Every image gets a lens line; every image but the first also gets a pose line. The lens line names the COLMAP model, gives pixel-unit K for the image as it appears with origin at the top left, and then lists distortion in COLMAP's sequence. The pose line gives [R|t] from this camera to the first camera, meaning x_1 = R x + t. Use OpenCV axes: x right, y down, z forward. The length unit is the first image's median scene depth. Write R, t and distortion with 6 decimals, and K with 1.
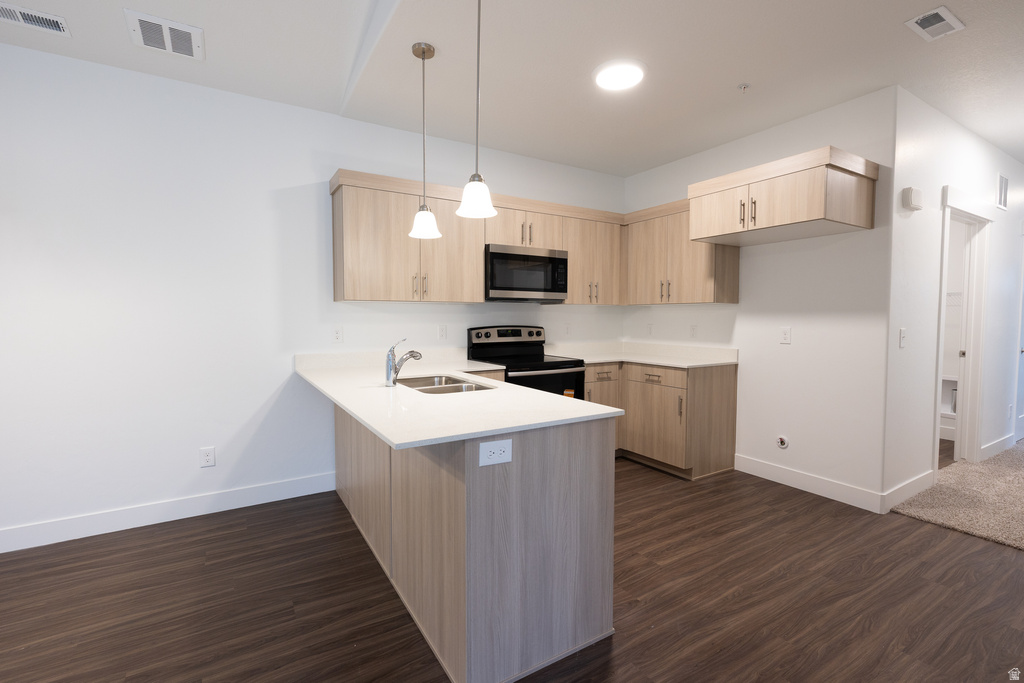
lens RADIAL K [[465.3, 0, 513.9], [0, 465.3, 337.9], [0, 0, 1]] dist [0.000954, -0.000080]
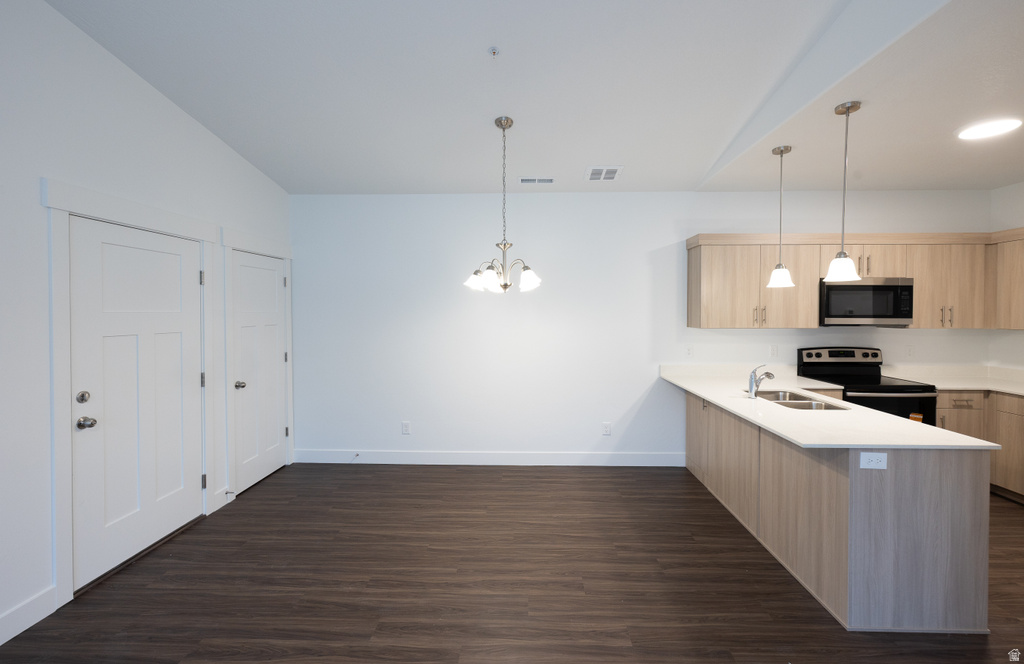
lens RADIAL K [[437.2, 0, 516.5], [0, 437.2, 316.5], [0, 0, 1]] dist [0.001064, 0.000342]
pose [[0.835688, 0.007617, -0.549152, -0.097669], [-0.026304, 0.999311, -0.026168, -0.059109], [0.548574, 0.036314, 0.835313, -0.329463]]
